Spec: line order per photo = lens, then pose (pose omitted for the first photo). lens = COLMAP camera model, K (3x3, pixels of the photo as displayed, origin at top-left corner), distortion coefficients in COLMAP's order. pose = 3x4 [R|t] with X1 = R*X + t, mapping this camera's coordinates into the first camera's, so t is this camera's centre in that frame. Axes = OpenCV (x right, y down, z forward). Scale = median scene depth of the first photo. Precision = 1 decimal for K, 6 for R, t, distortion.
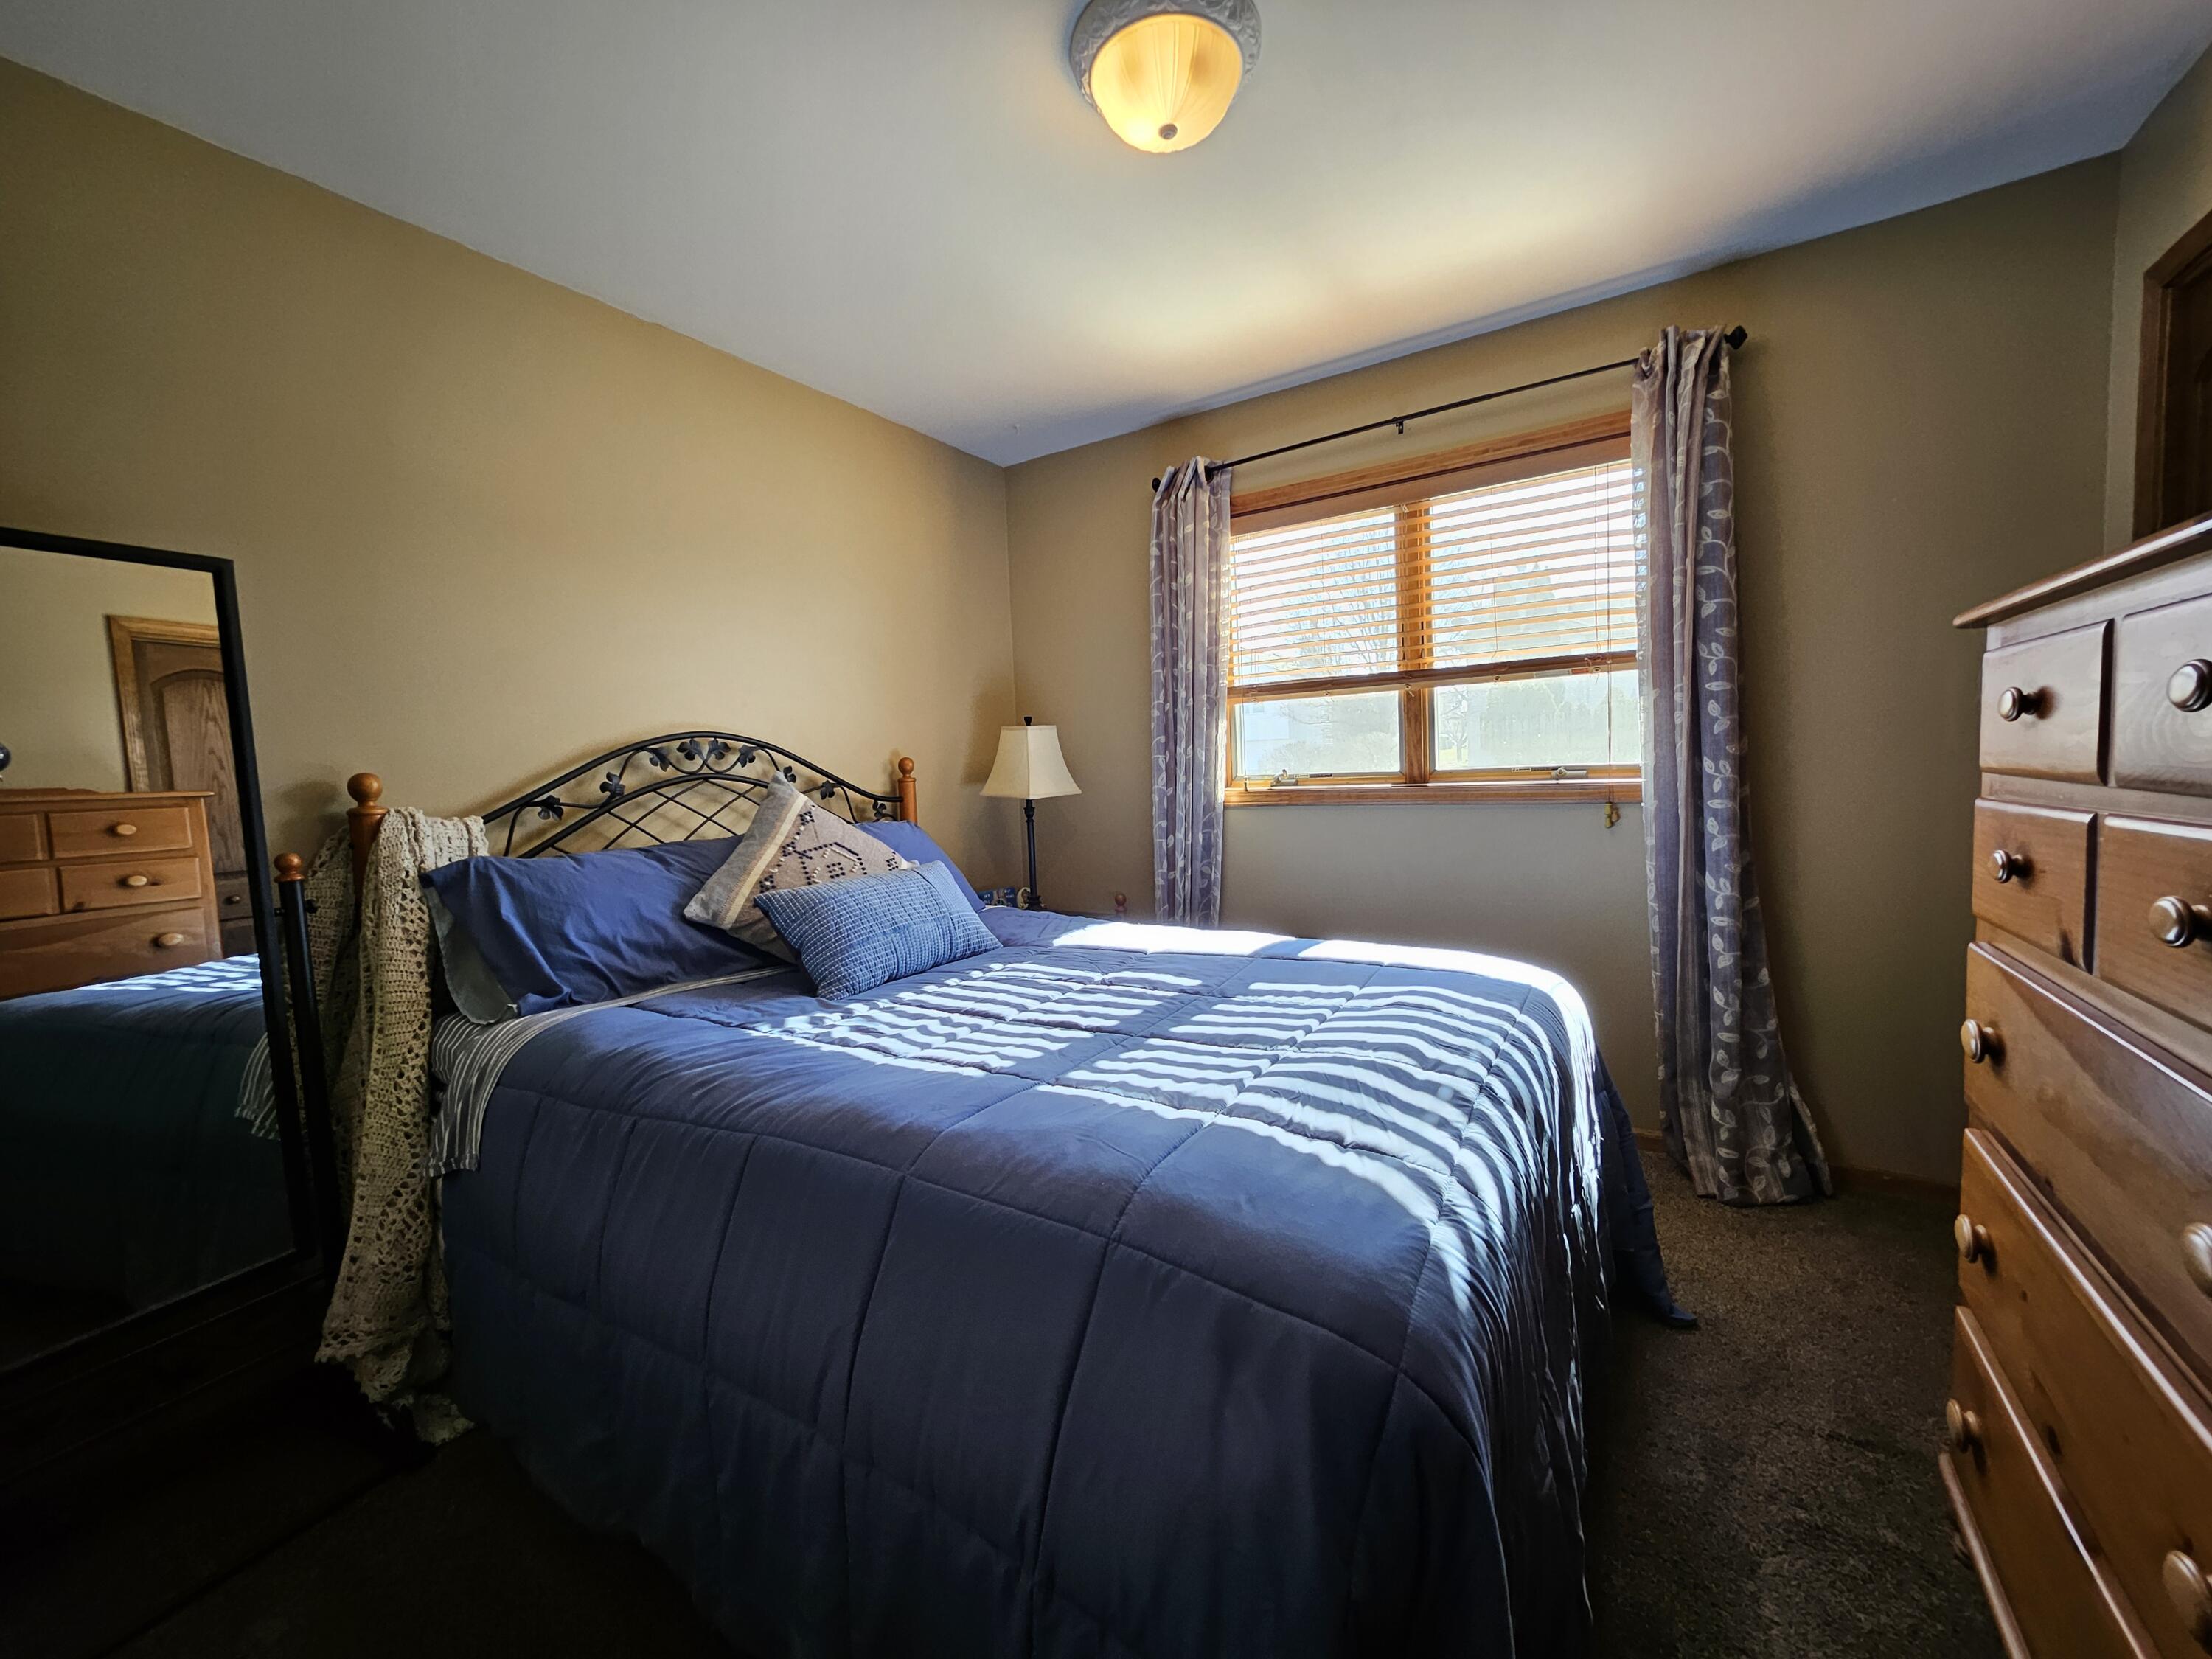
lens RADIAL K [[875.3, 0, 1114.9], [0, 875.3, 823.1], [0, 0, 1]] dist [0.001834, -0.000616]
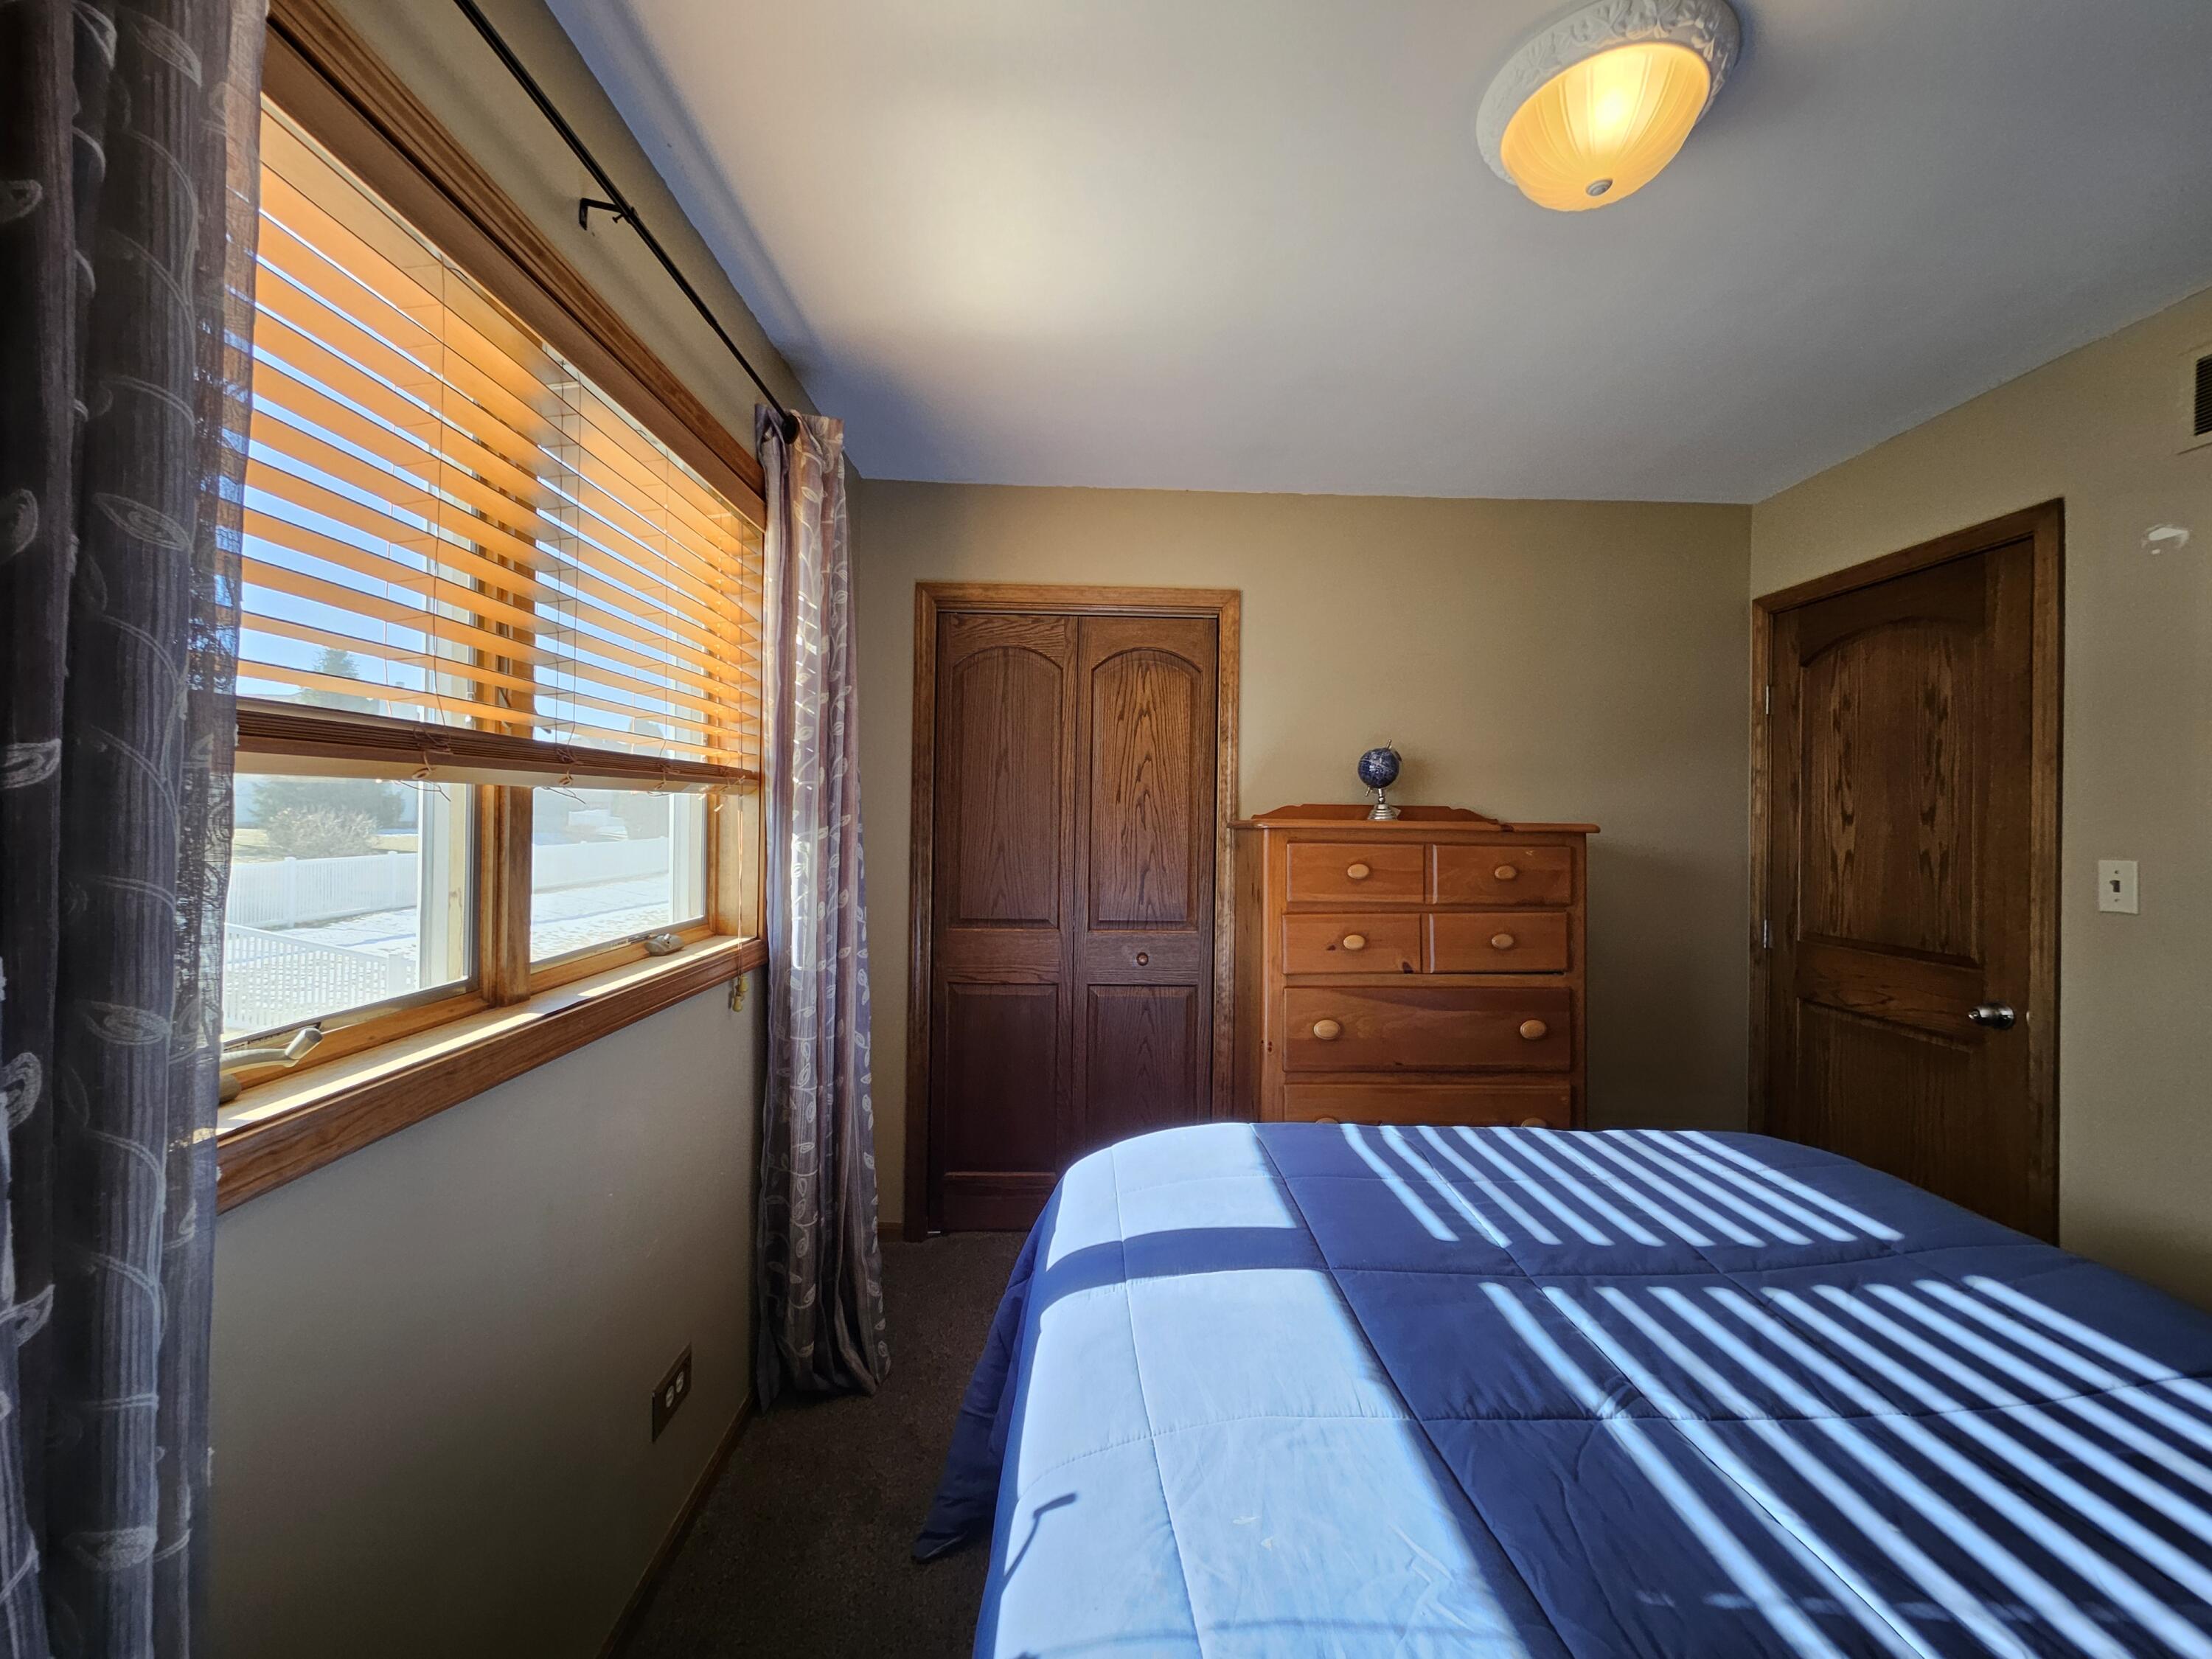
lens RADIAL K [[875.3, 0, 1114.9], [0, 875.3, 823.1], [0, 0, 1]] dist [0.001834, -0.000616]
pose [[-0.564908, 0.027353, 0.824700, -0.187717], [0.066041, 0.997743, 0.012144, -0.118172], [-0.822507, 0.061324, -0.565440, 1.004472]]
